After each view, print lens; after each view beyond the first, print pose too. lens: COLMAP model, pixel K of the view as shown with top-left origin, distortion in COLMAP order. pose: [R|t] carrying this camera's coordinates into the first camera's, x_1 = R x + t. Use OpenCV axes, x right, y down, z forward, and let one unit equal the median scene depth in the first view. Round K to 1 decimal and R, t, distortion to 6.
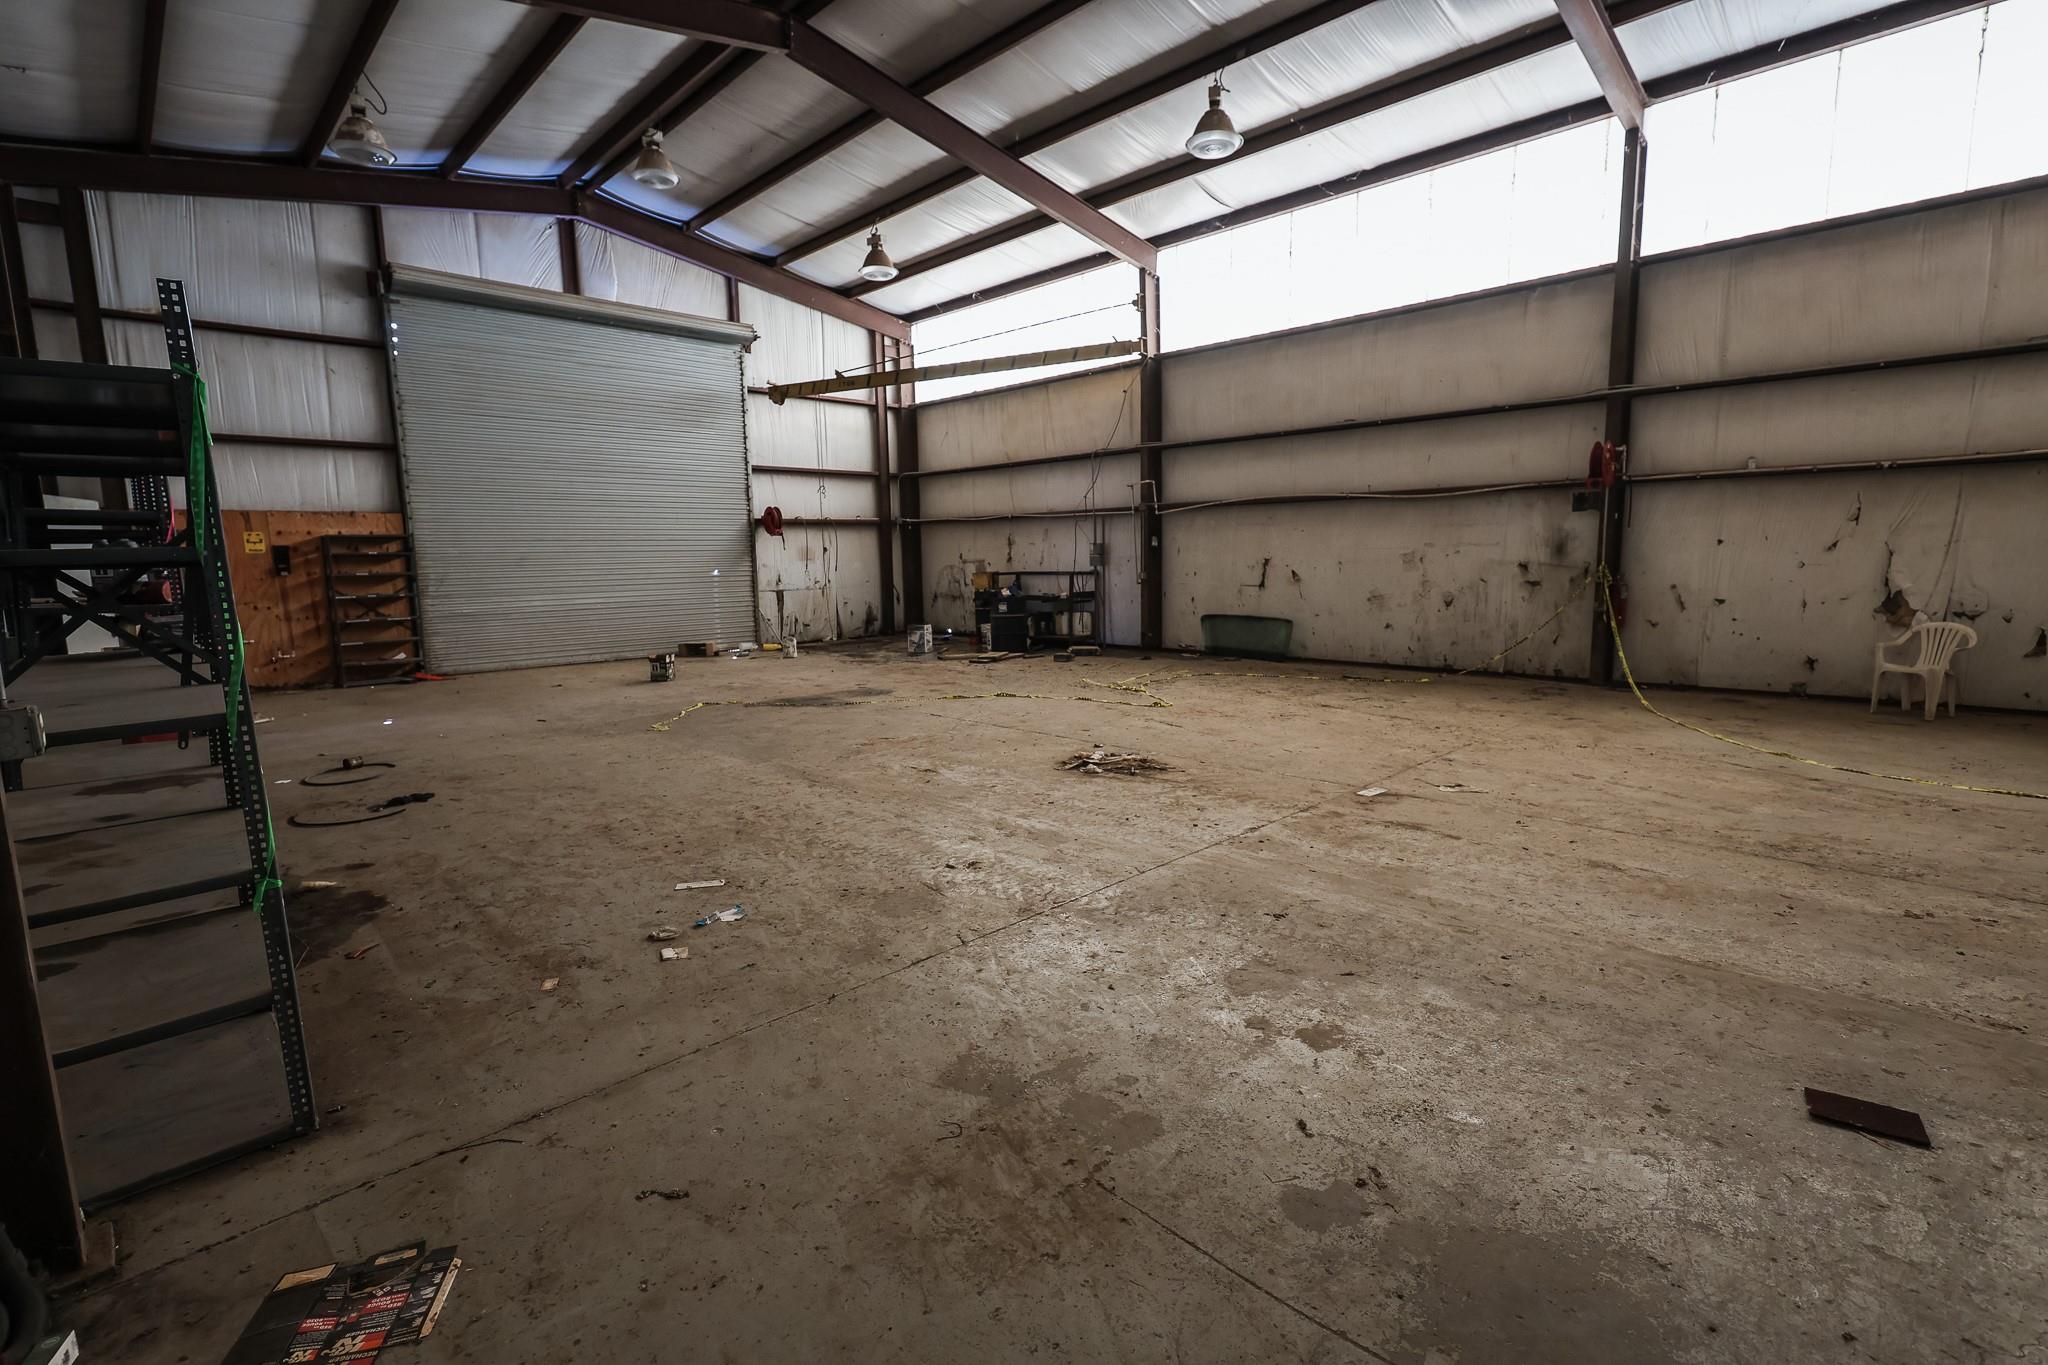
lens RADIAL K [[936.0, 0, 1024.0], [0, 936.0, 682.5], [0, 0, 1]] dist [-0.000302, 0.000114]
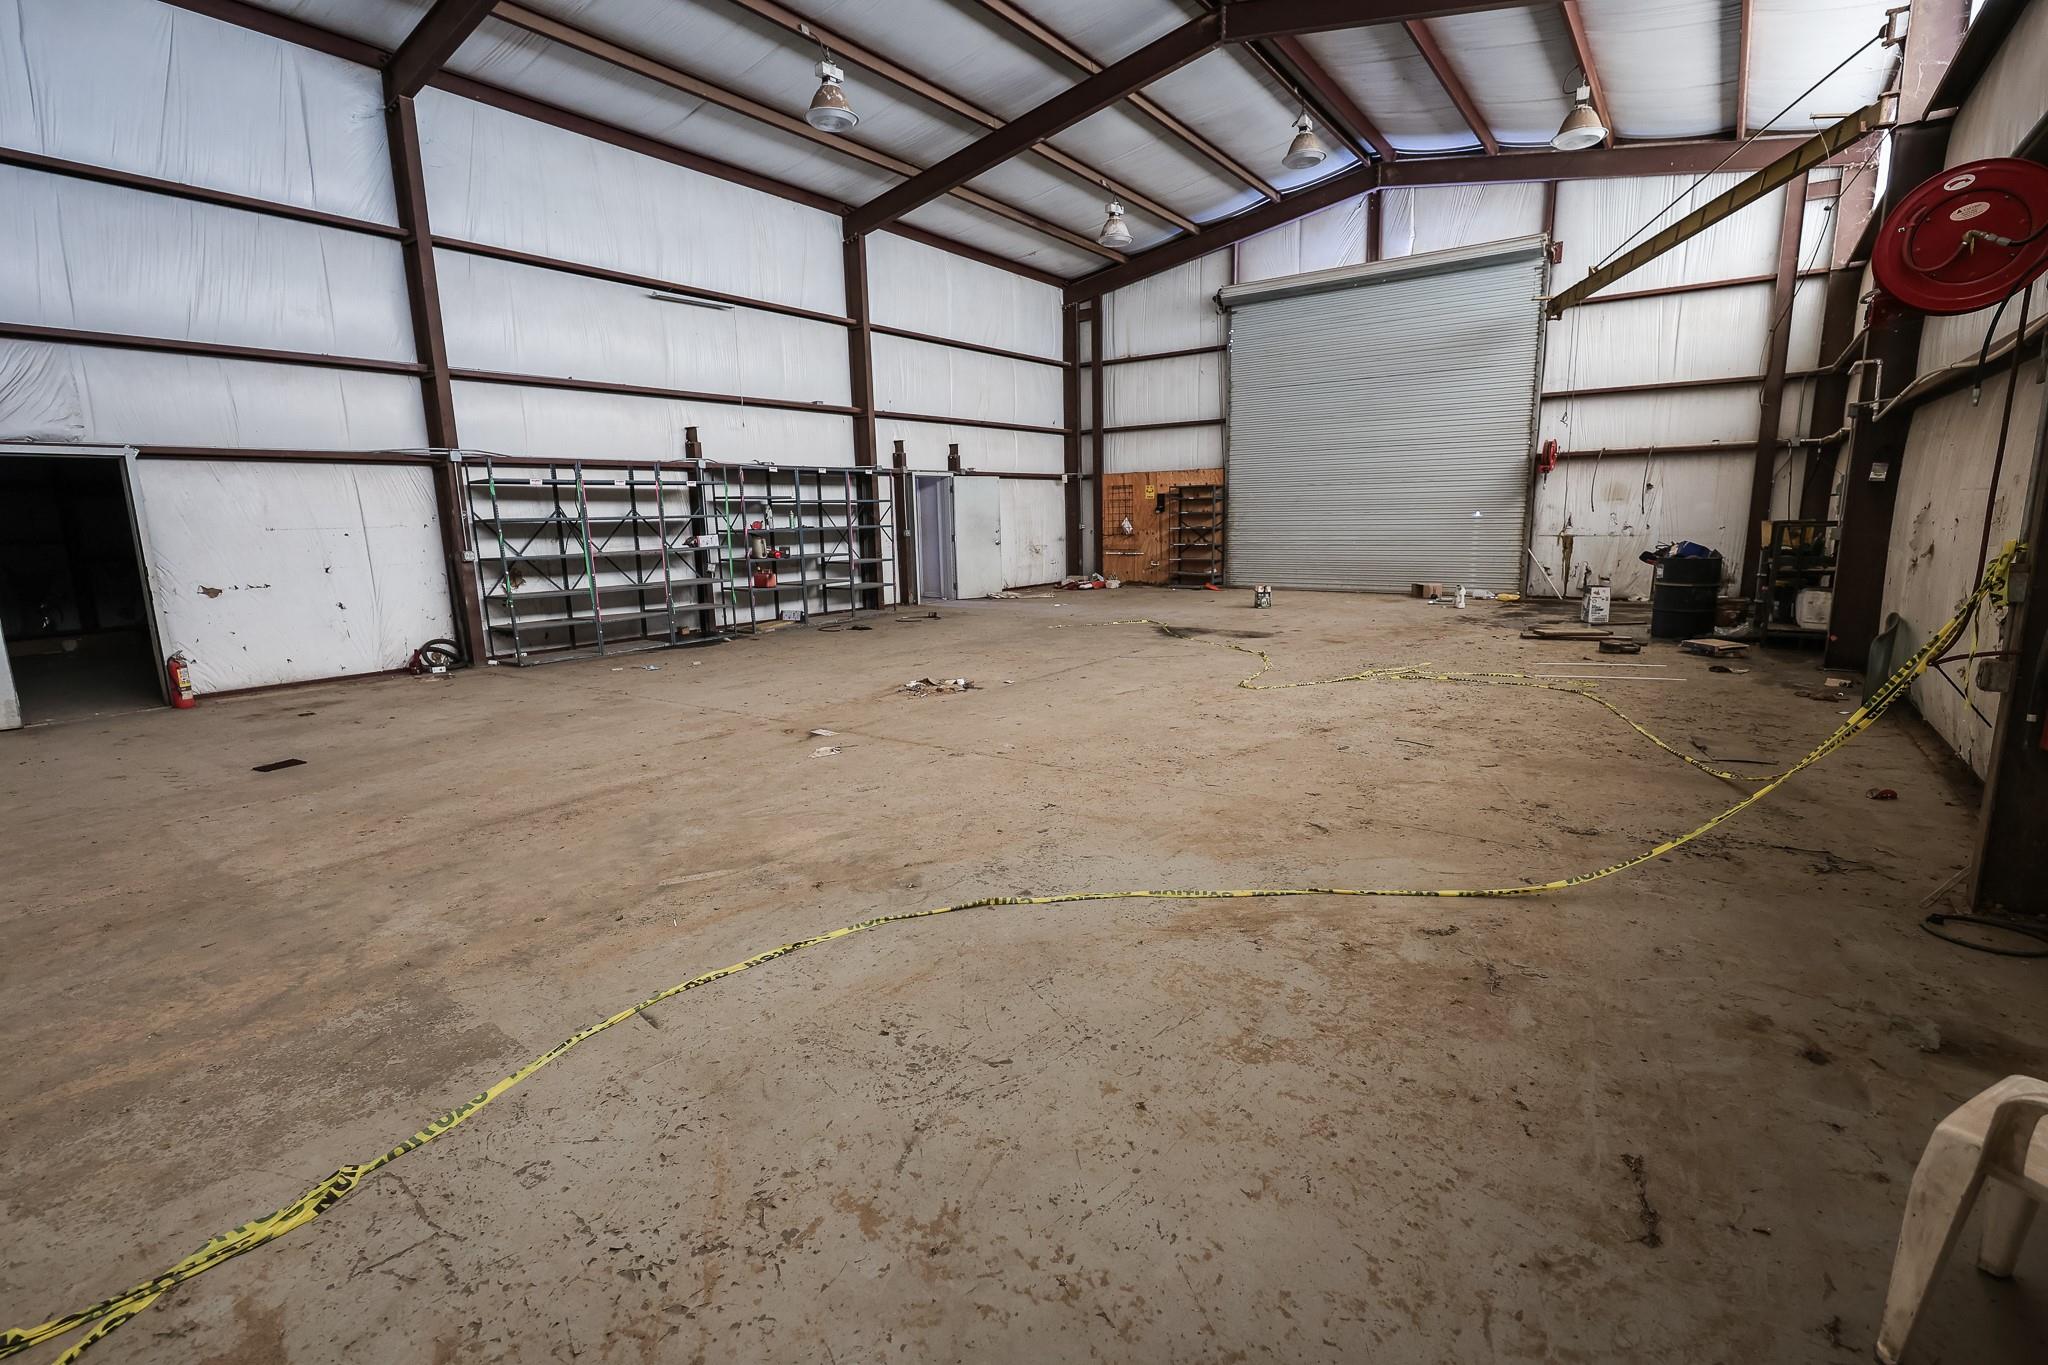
lens RADIAL K [[936.0, 0, 1024.0], [0, 936.0, 682.5], [0, 0, 1]] dist [-0.000302, 0.000114]
pose [[0.161712, 0.190465, -0.968283, 0.679741], [-0.116322, 0.978036, 0.172957, -0.073898], [0.979958, 0.084664, 0.180315, 0.471547]]
